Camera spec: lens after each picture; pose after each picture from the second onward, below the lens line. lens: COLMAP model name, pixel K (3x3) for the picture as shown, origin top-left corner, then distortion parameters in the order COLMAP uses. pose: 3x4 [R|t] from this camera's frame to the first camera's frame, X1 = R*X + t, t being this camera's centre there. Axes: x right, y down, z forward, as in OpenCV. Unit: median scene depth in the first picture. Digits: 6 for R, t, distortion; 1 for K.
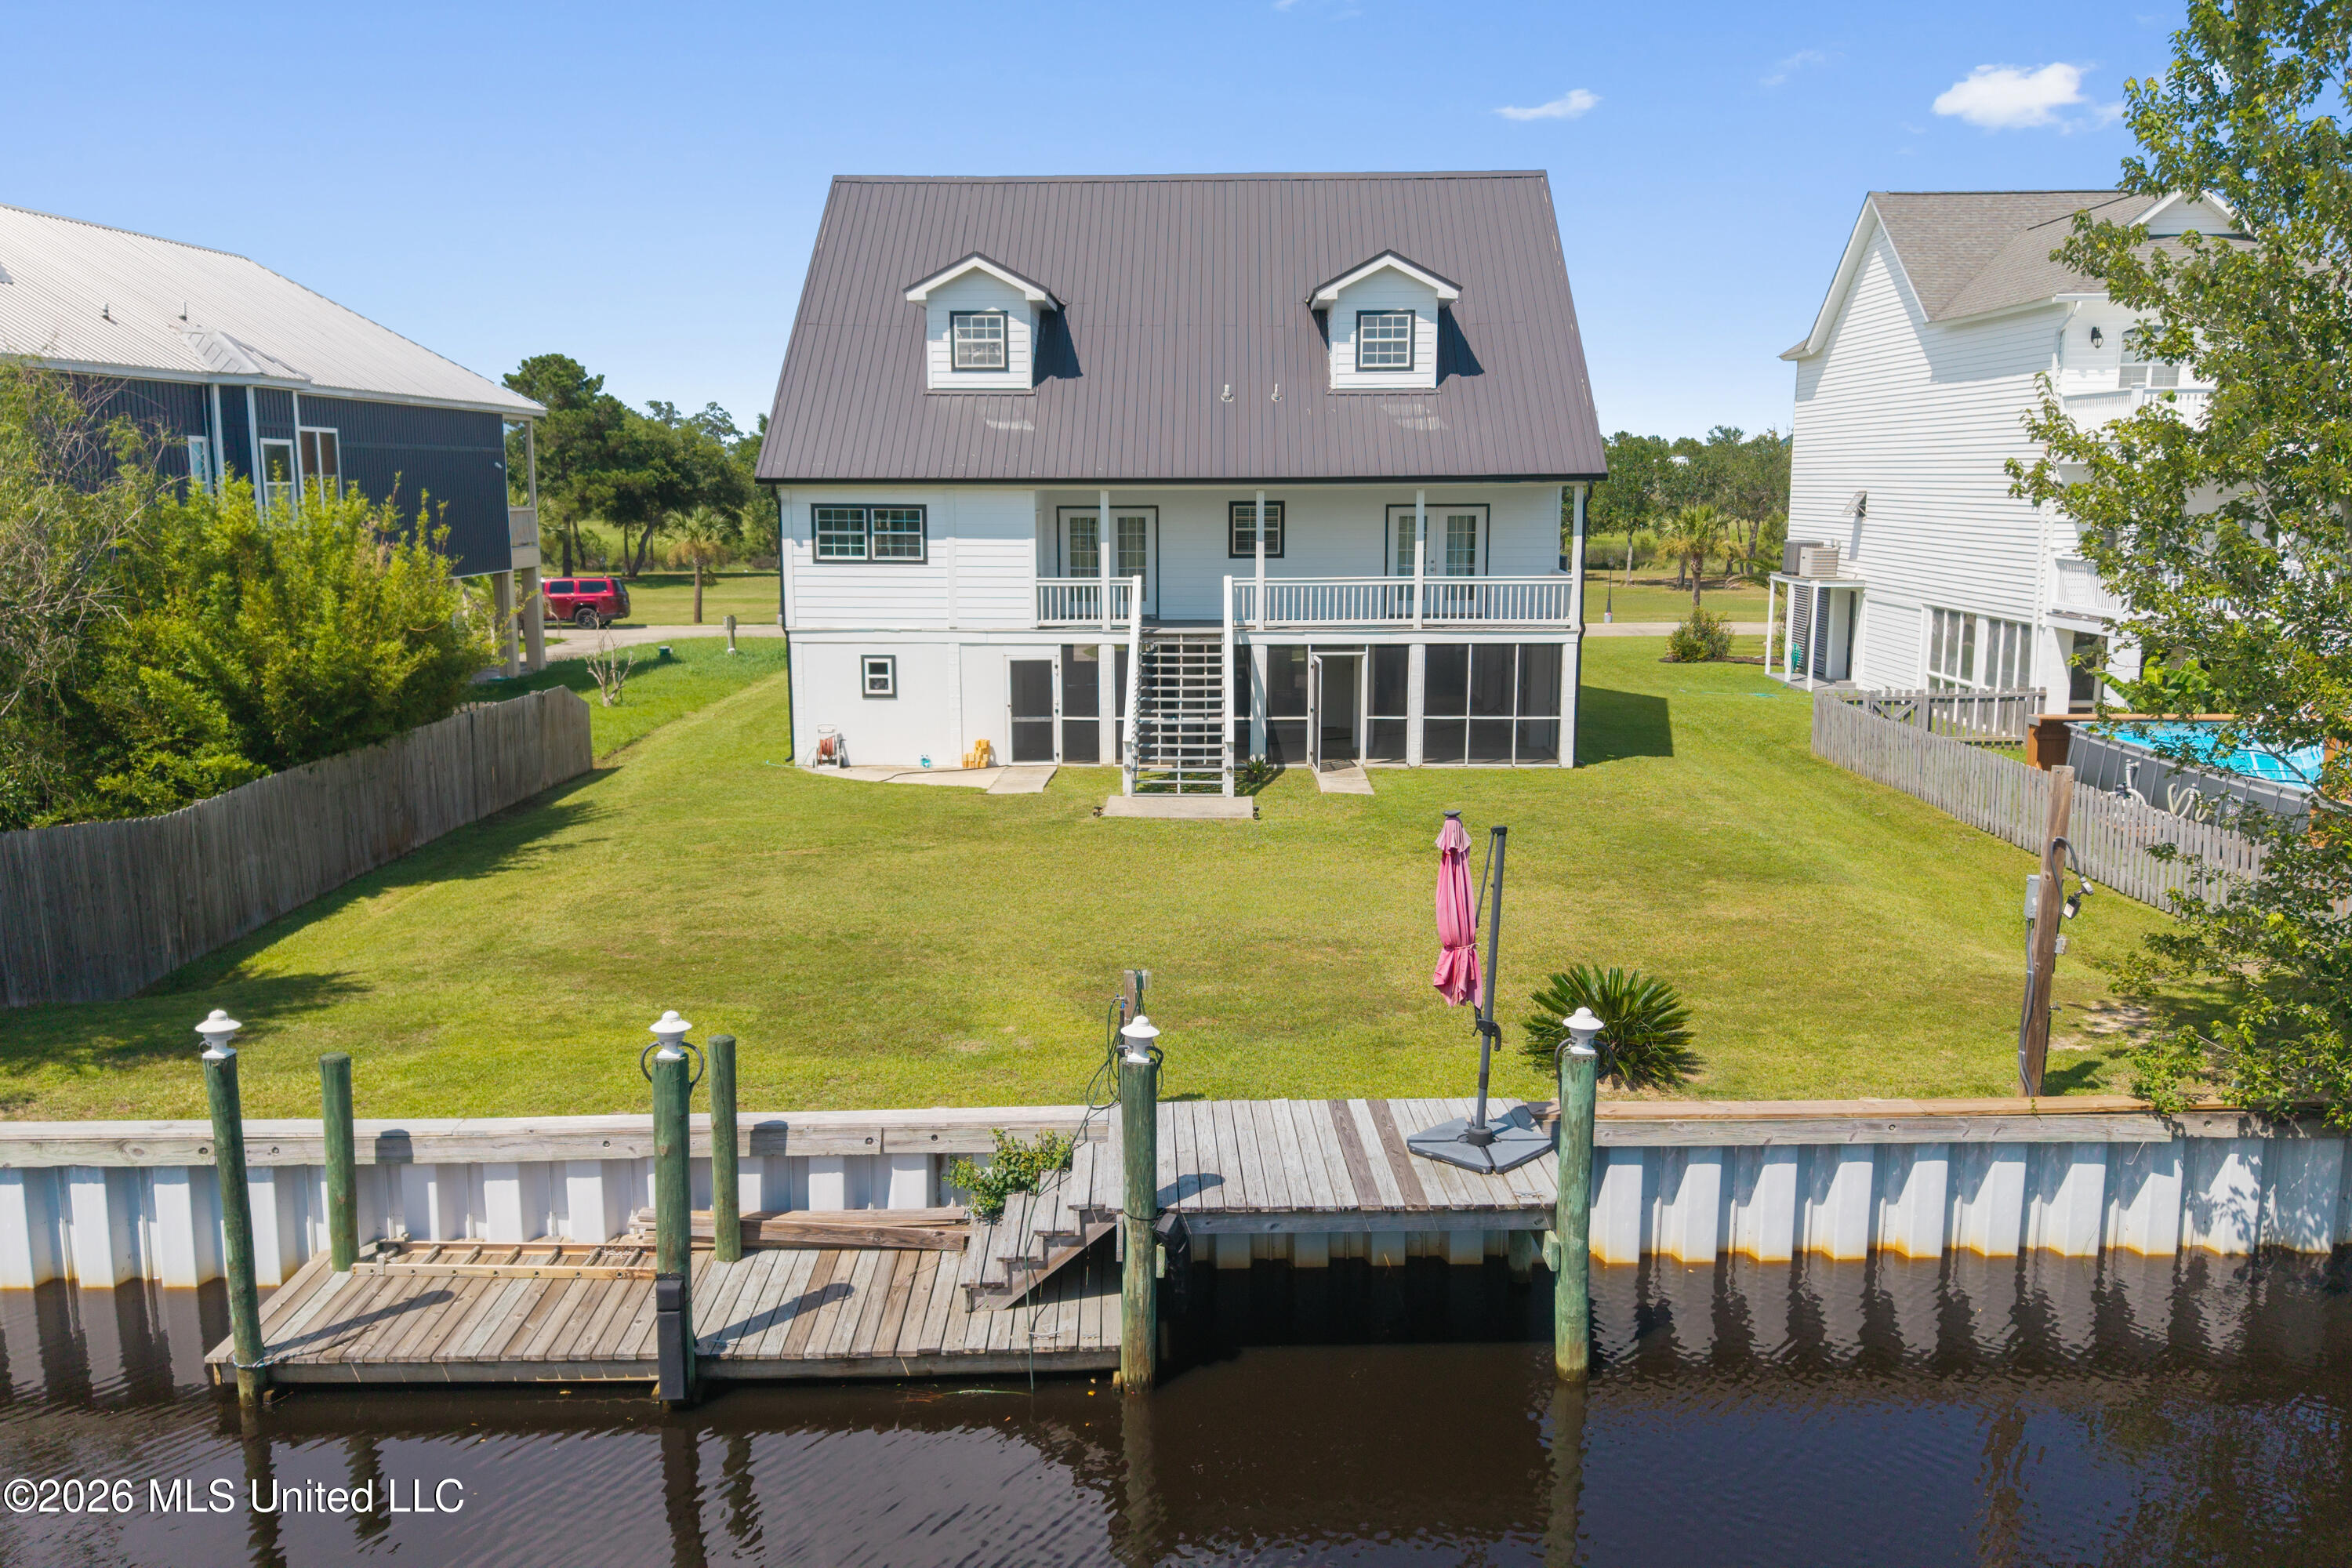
lens RADIAL K [[1853.4, 0, 1177.0], [0, 1853.4, 800.2], [0, 0, 1]] dist [0.044843, -0.089285]
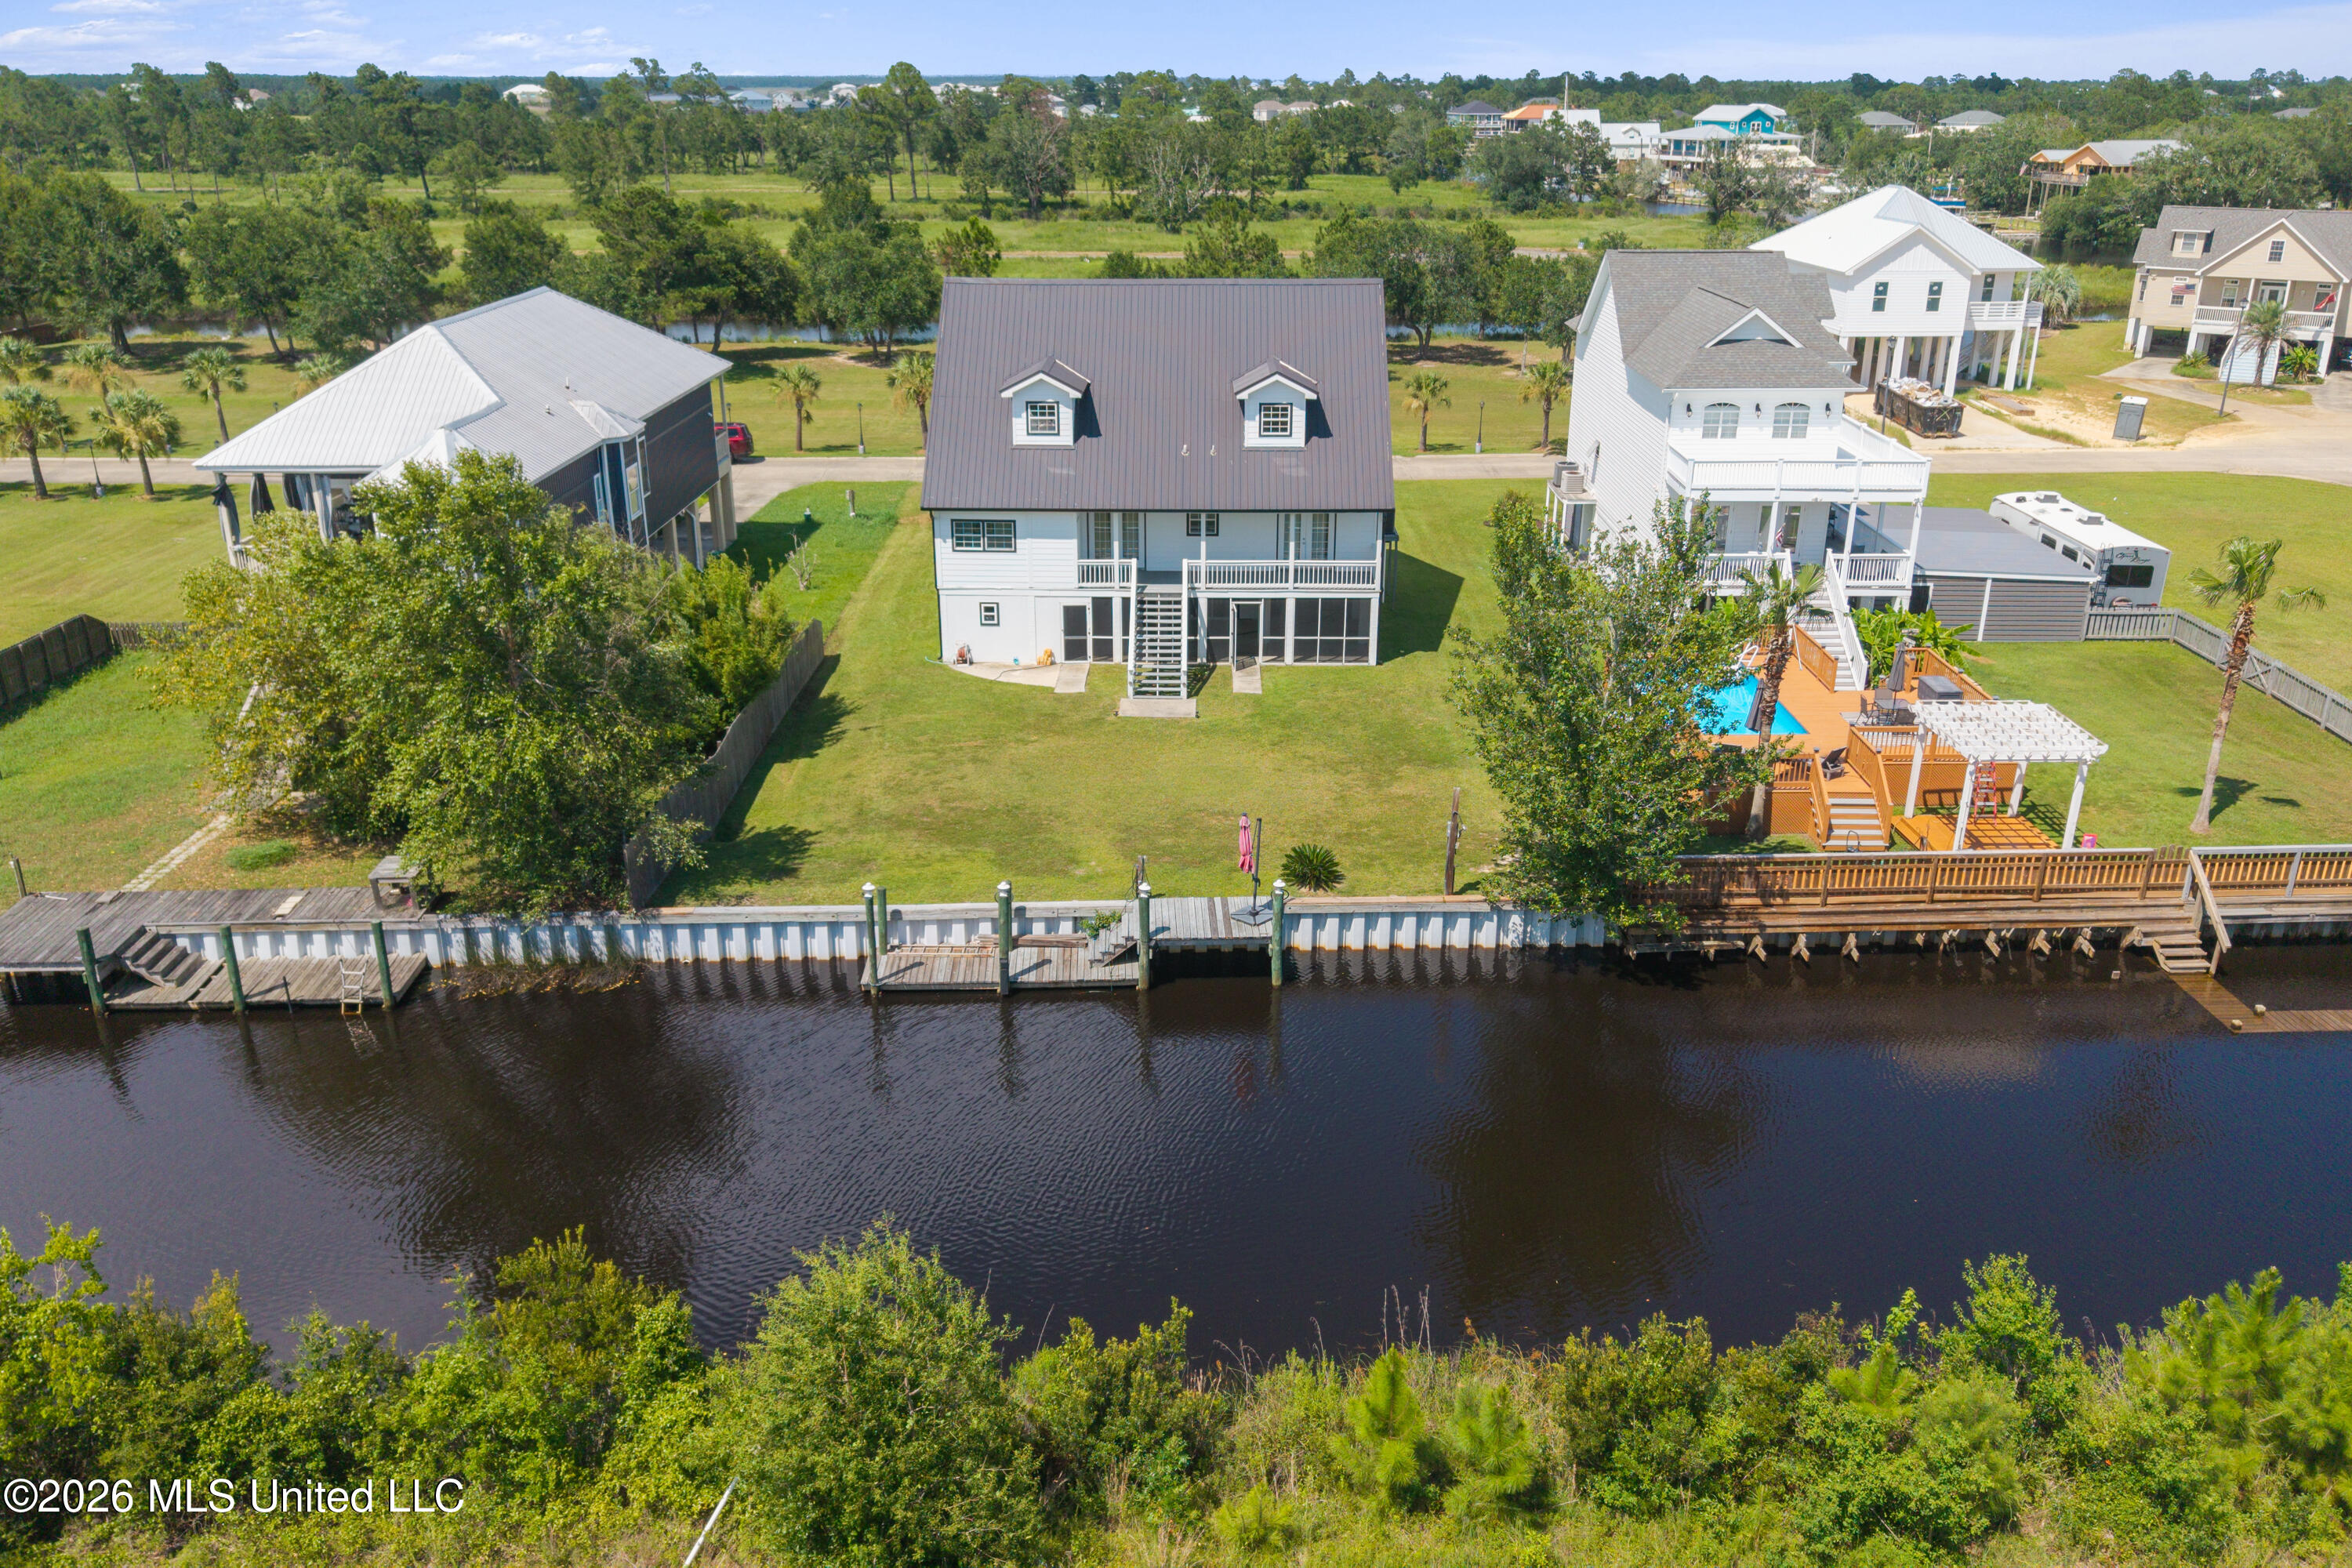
lens RADIAL K [[1813.6, 0, 1177.7], [0, 1813.6, 848.1], [0, 0, 1]] dist [0.036324, -0.037982]
pose [[0.999945, -0.000622, 0.010431, 0.002185], [-0.001703, 0.975181, 0.221403, -0.257699], [-0.010310, -0.221409, 0.975127, -0.834293]]
